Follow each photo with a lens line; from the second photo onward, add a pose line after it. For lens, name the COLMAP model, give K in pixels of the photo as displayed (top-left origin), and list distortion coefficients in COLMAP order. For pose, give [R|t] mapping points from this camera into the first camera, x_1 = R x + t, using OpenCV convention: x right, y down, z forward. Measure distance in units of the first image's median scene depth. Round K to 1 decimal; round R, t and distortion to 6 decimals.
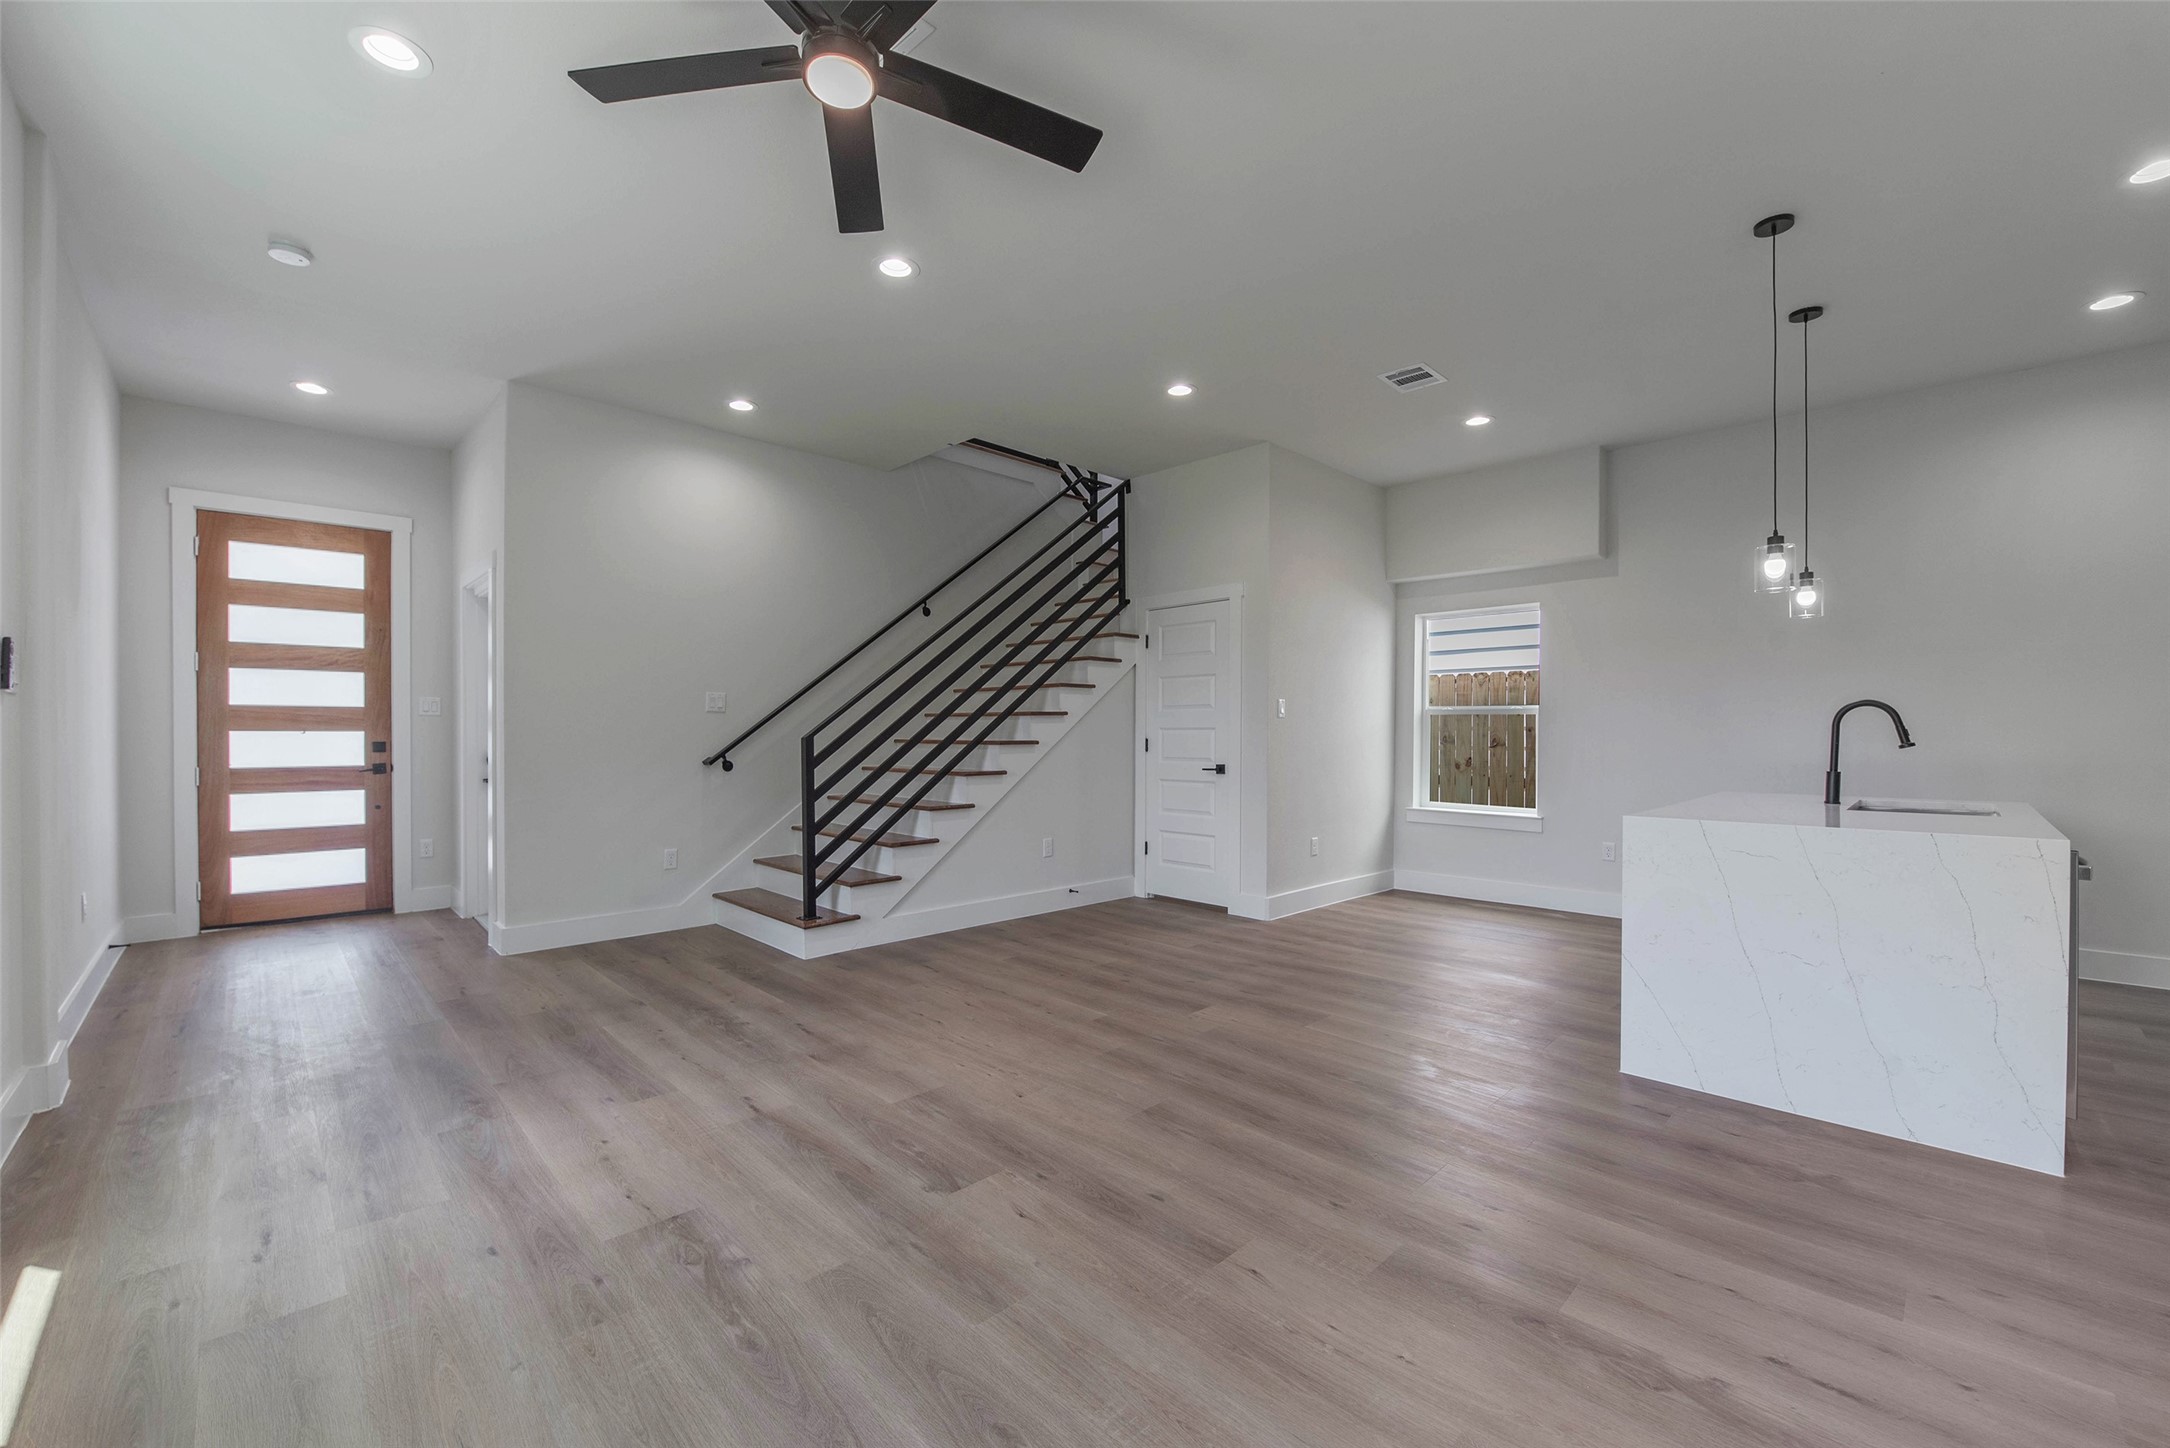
lens RADIAL K [[866.6, 0, 1061.4], [0, 866.6, 736.5], [0, 0, 1]] dist [-0.014638, -0.000110]
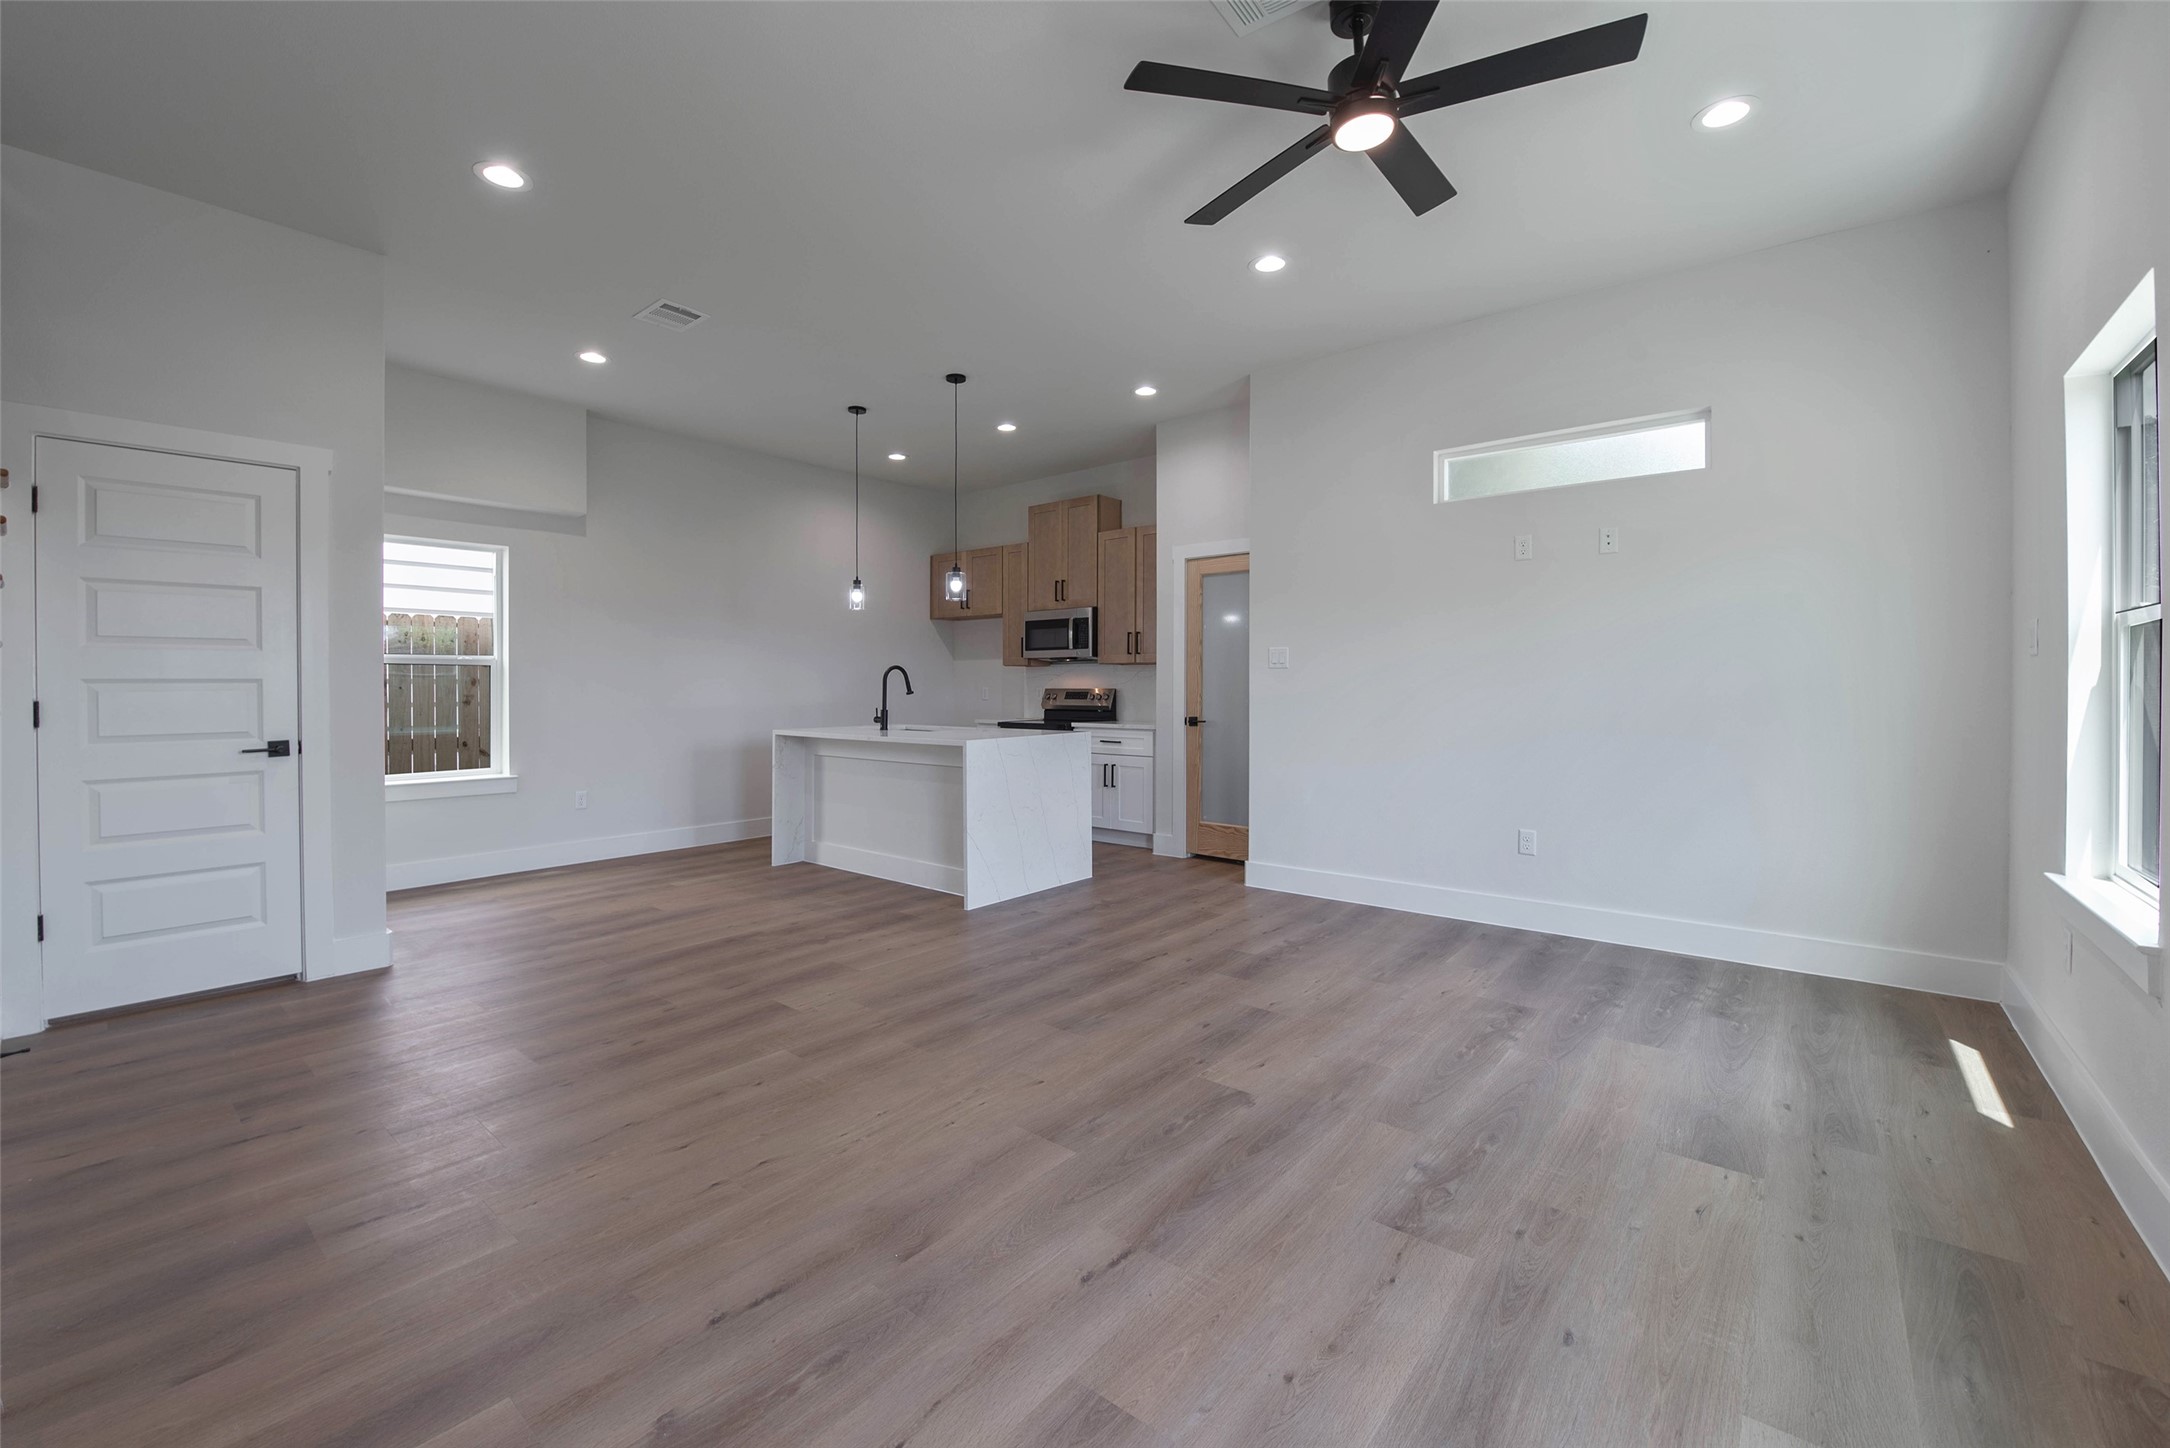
lens RADIAL K [[888.0, 0, 1069.7], [0, 888.0, 686.2], [0, 0, 1]] dist [-0.014325, -0.000228]
pose [[-0.113592, -0.003337, 0.993522, -0.593549], [0.007137, 0.999966, 0.004174, -0.005041], [-0.993502, 0.007565, -0.113564, 0.647095]]
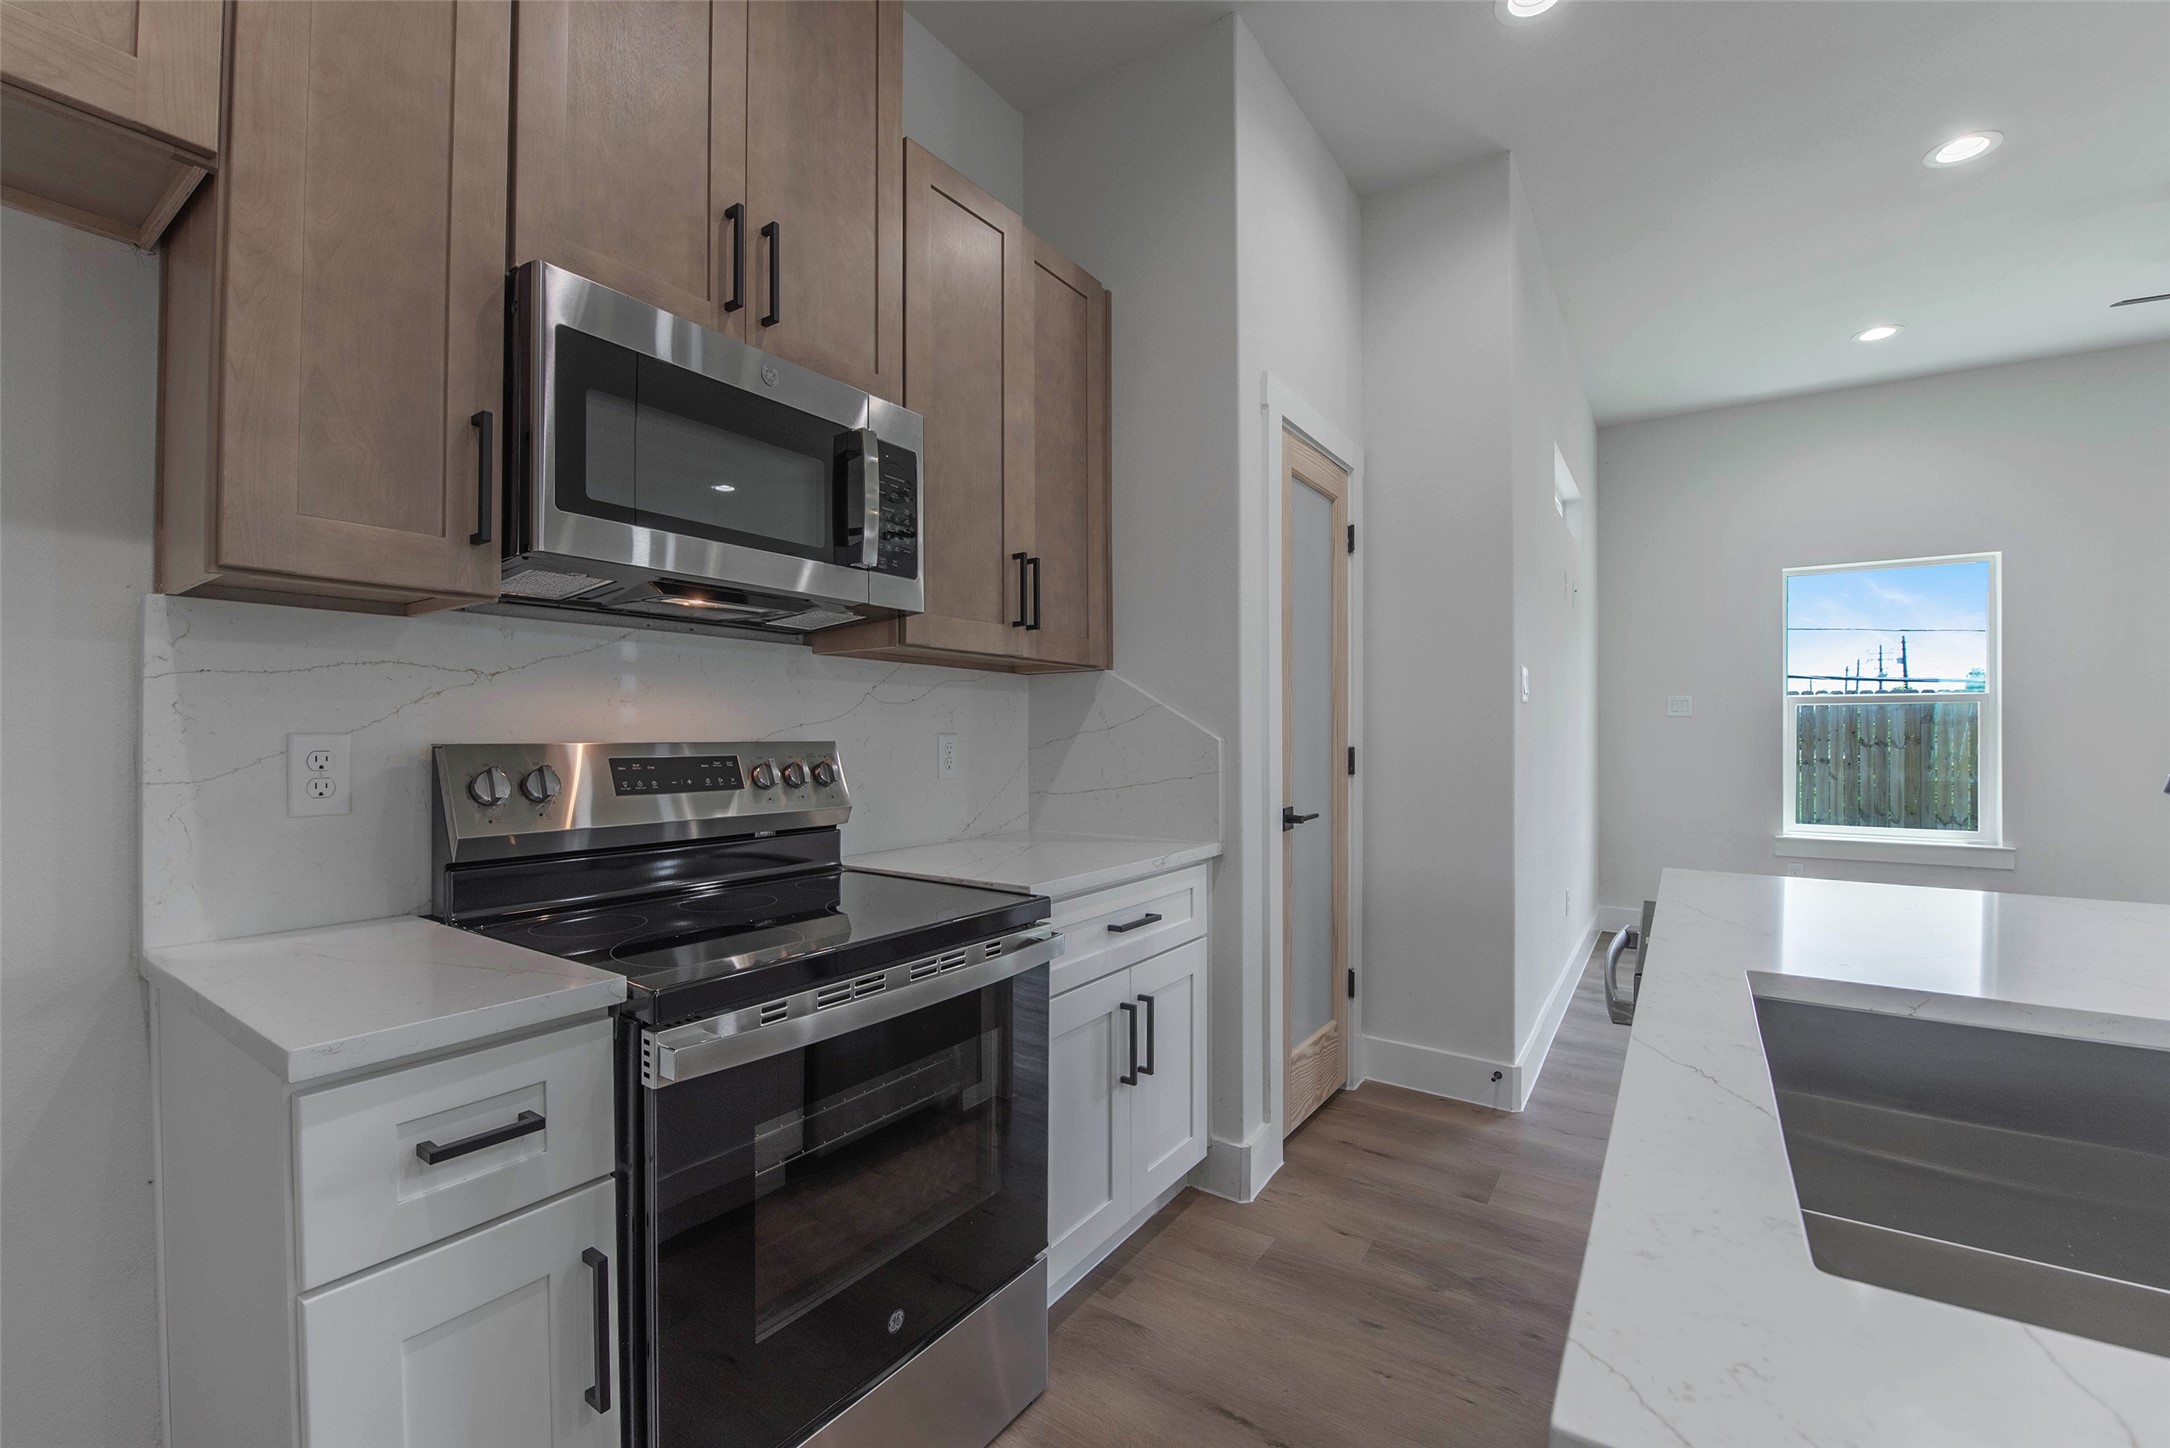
lens RADIAL K [[899.8, 0, 1086.4], [0, 899.8, 730.9], [0, 0, 1]] dist [-0.001846, -0.000257]
pose [[-0.976864, -0.004965, -0.213805, 0.918496], [-0.005001, 0.999987, -0.000375, 0.001124], [0.213804, 0.000703, -0.976876, 0.826188]]
